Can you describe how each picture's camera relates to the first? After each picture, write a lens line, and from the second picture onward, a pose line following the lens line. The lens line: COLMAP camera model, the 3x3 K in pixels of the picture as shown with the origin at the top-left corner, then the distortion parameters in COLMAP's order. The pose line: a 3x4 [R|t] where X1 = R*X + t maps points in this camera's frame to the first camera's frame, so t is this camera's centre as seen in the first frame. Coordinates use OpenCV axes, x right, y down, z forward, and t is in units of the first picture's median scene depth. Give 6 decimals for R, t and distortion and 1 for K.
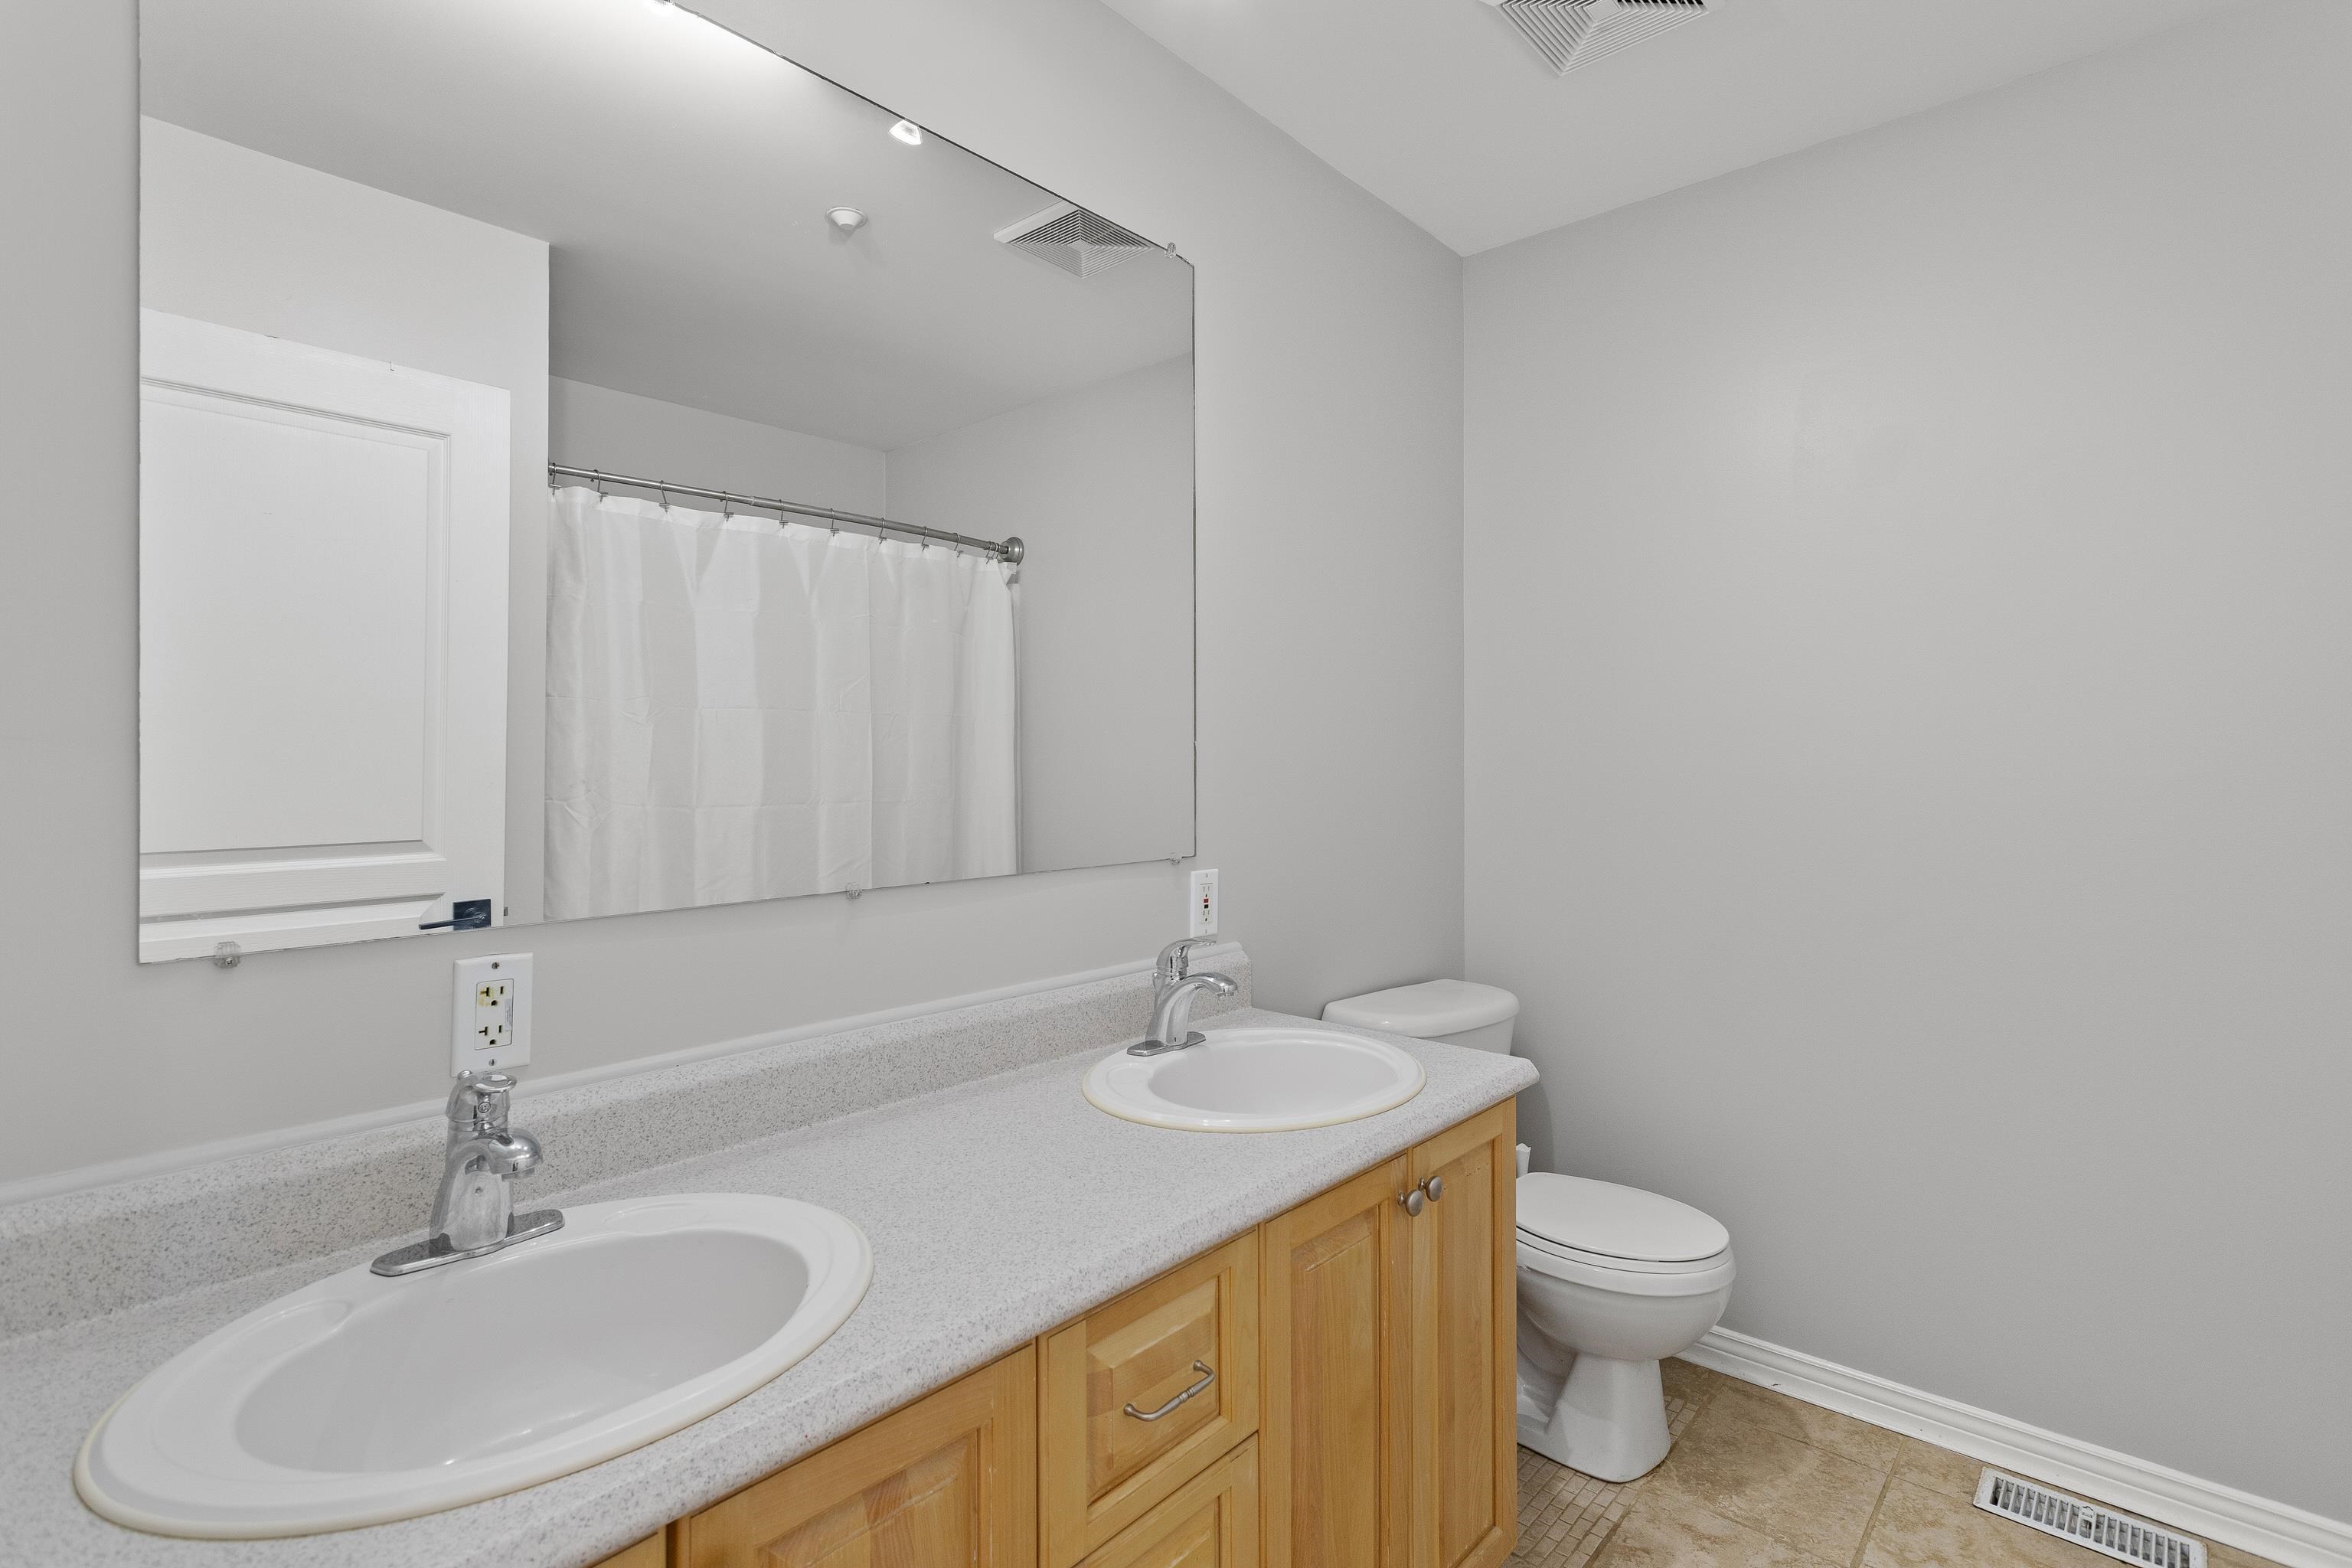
lens RADIAL K [[1116.5, 0, 1185.5], [0, 1116.5, 775.6], [0, 0, 1]] dist [0.001985, 0.000434]
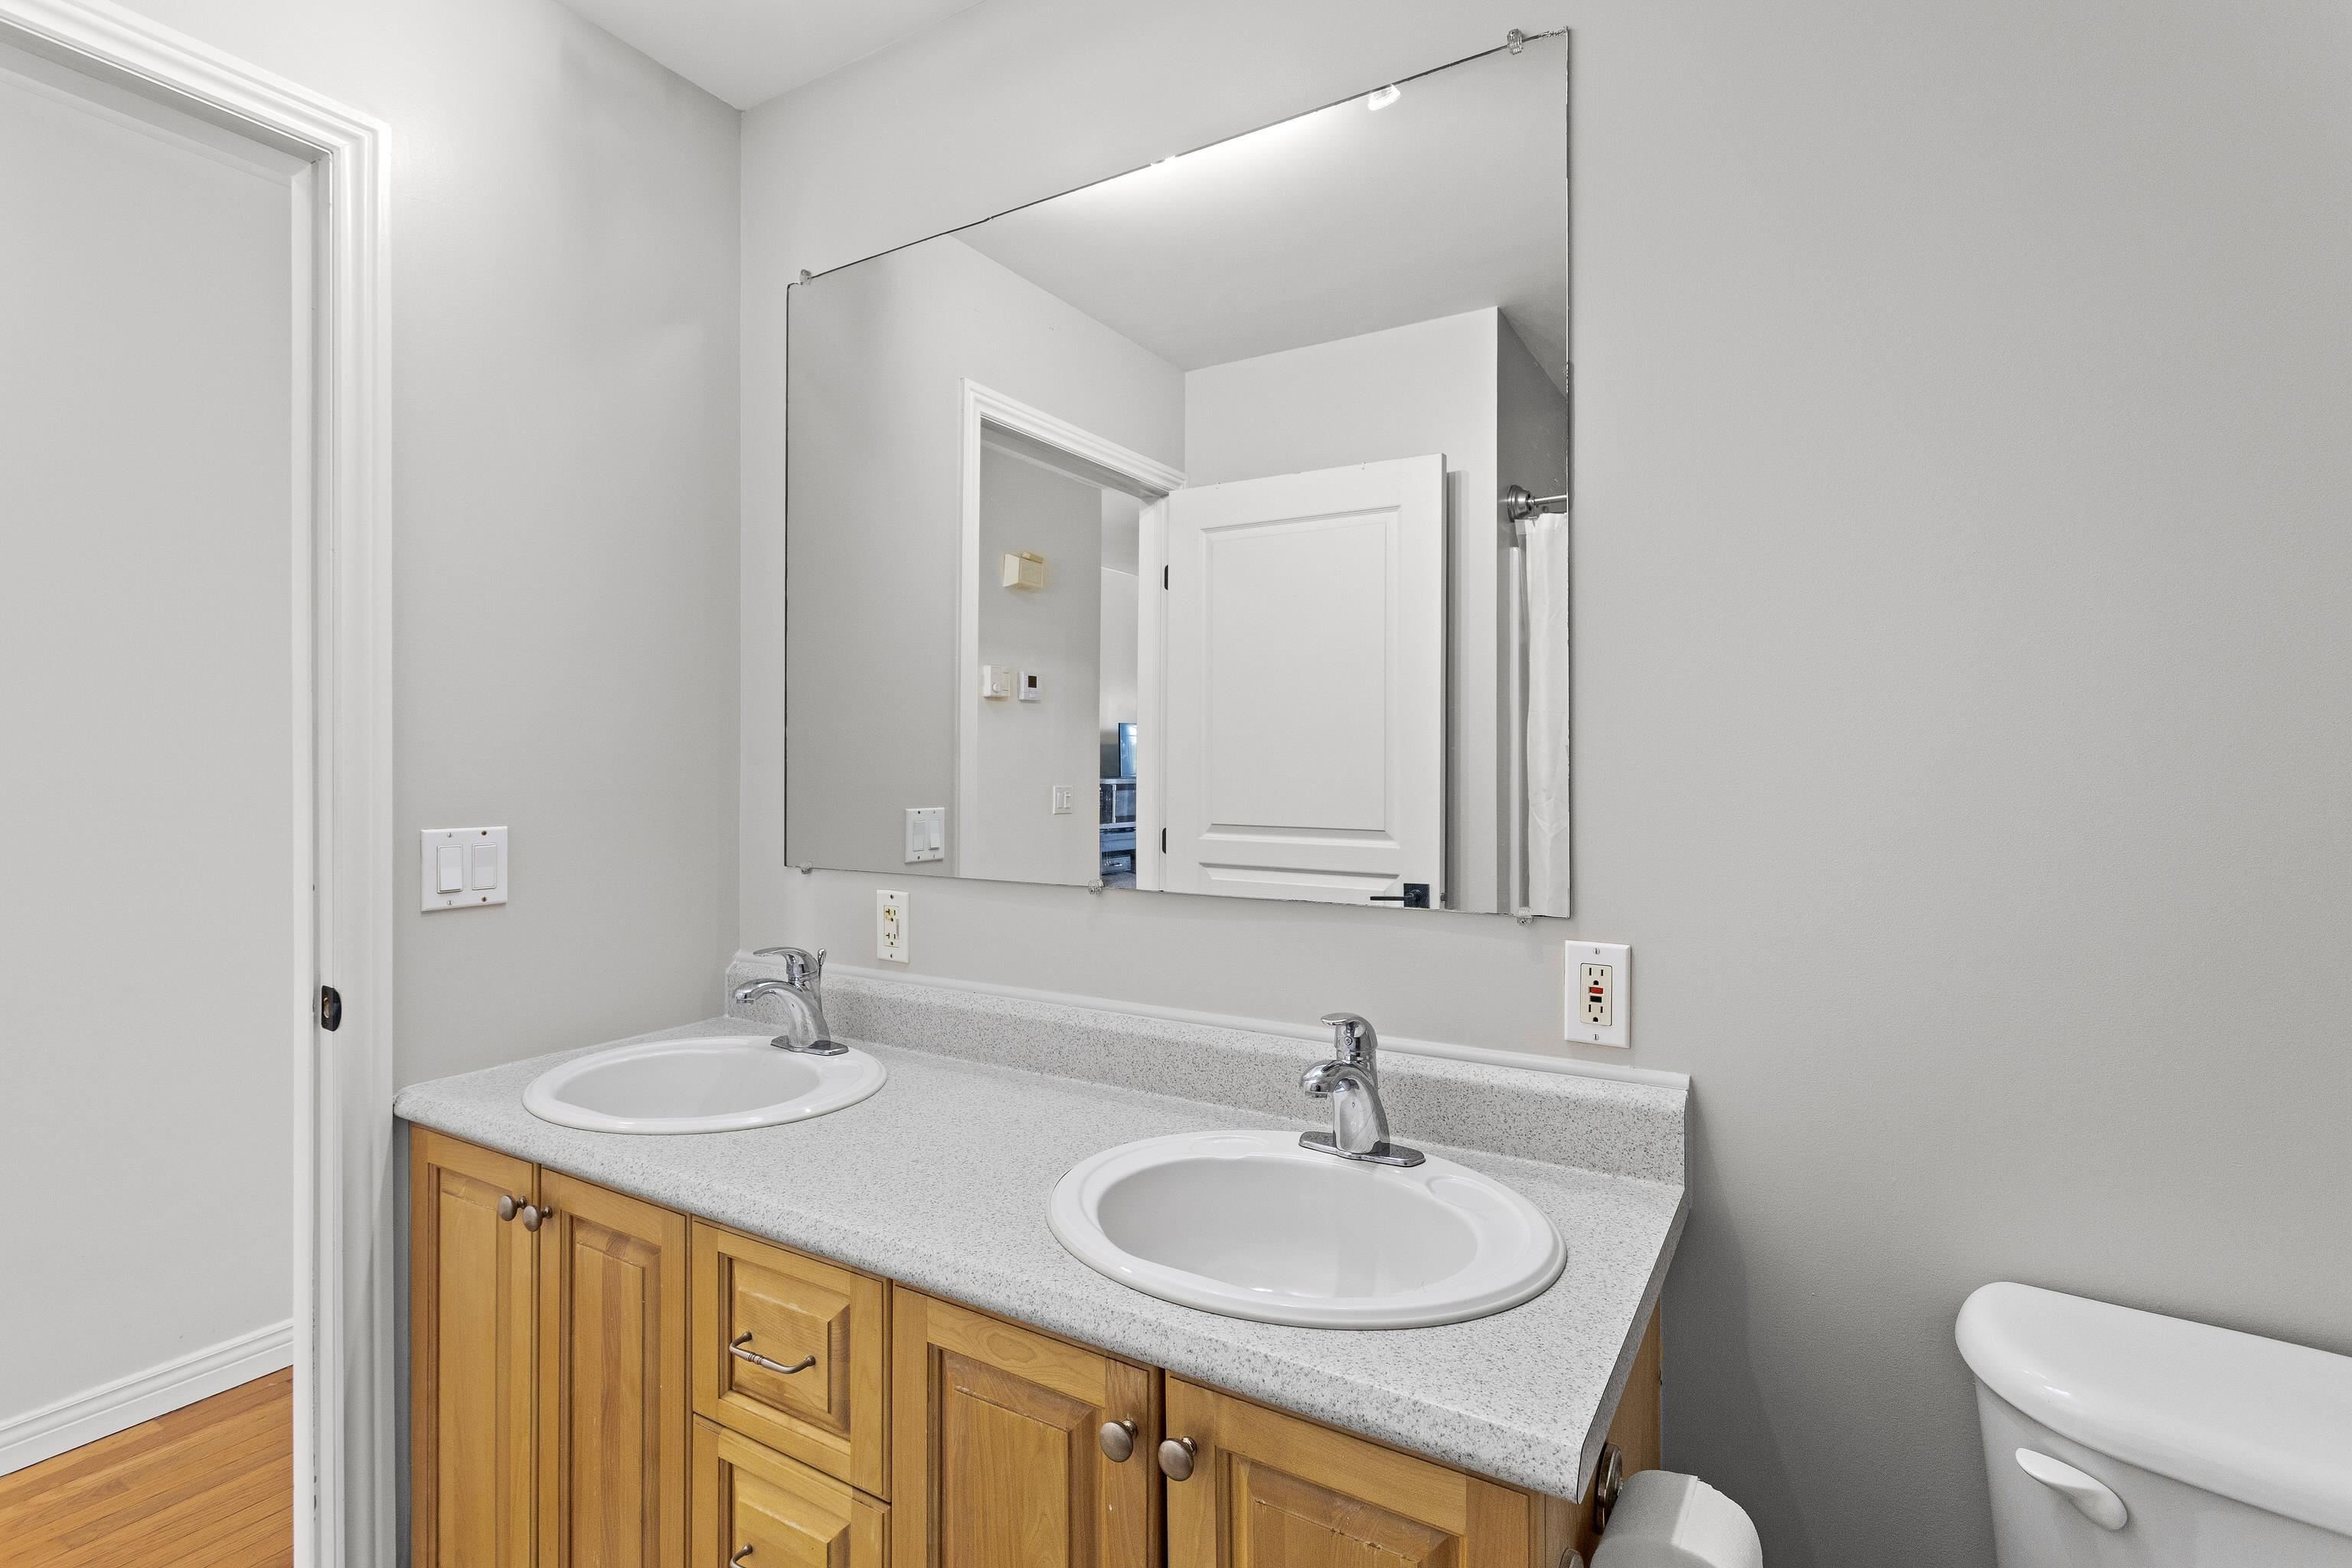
lens RADIAL K [[1099.7, 0, 1176.0], [0, 1099.7, 784.0], [0, 0, 1]] dist [-0.023437, -0.000174]
pose [[0.191619, 0.018965, -0.981286, 0.725053], [-0.014236, 0.999762, 0.016542, -0.018300], [0.981366, 0.010799, 0.191844, 0.778294]]
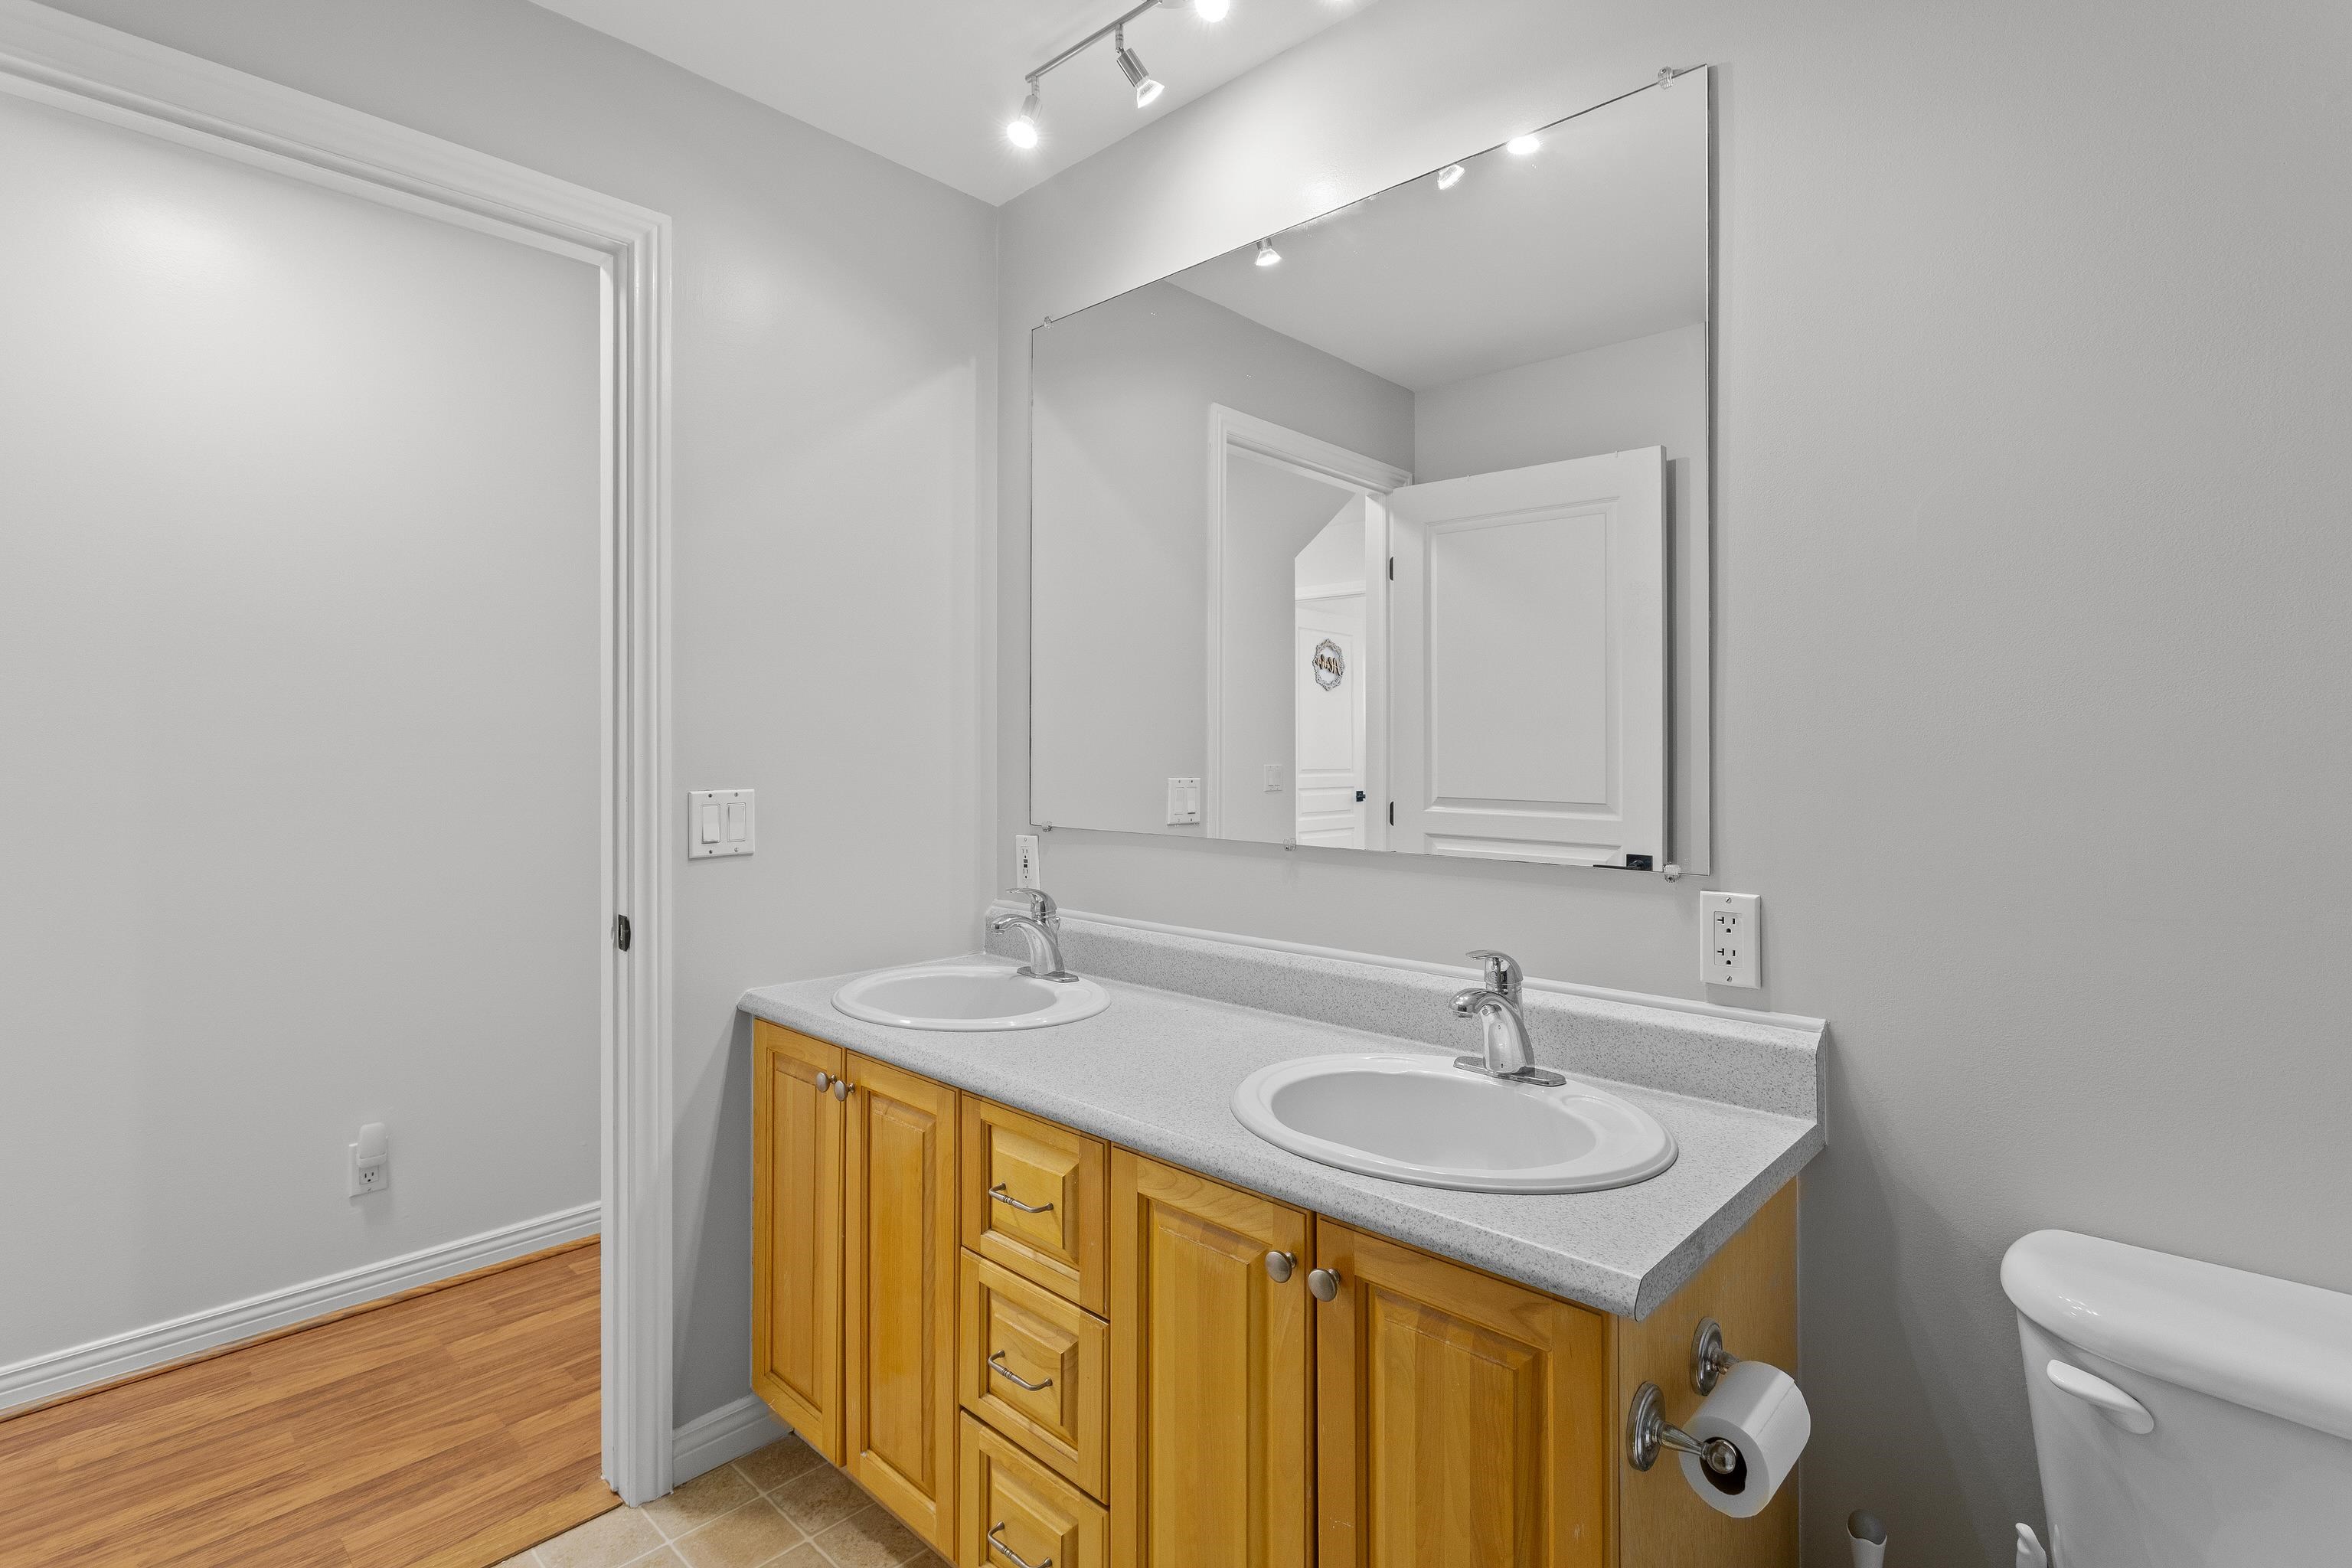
lens RADIAL K [[1099.7, 0, 1176.0], [0, 1099.7, 784.0], [0, 0, 1]] dist [-0.023437, -0.000174]
pose [[-0.013116, 0.046939, -0.998812, 0.873750], [-0.011594, 0.998823, 0.047092, -0.020886], [0.999847, 0.012198, -0.012556, 0.796429]]
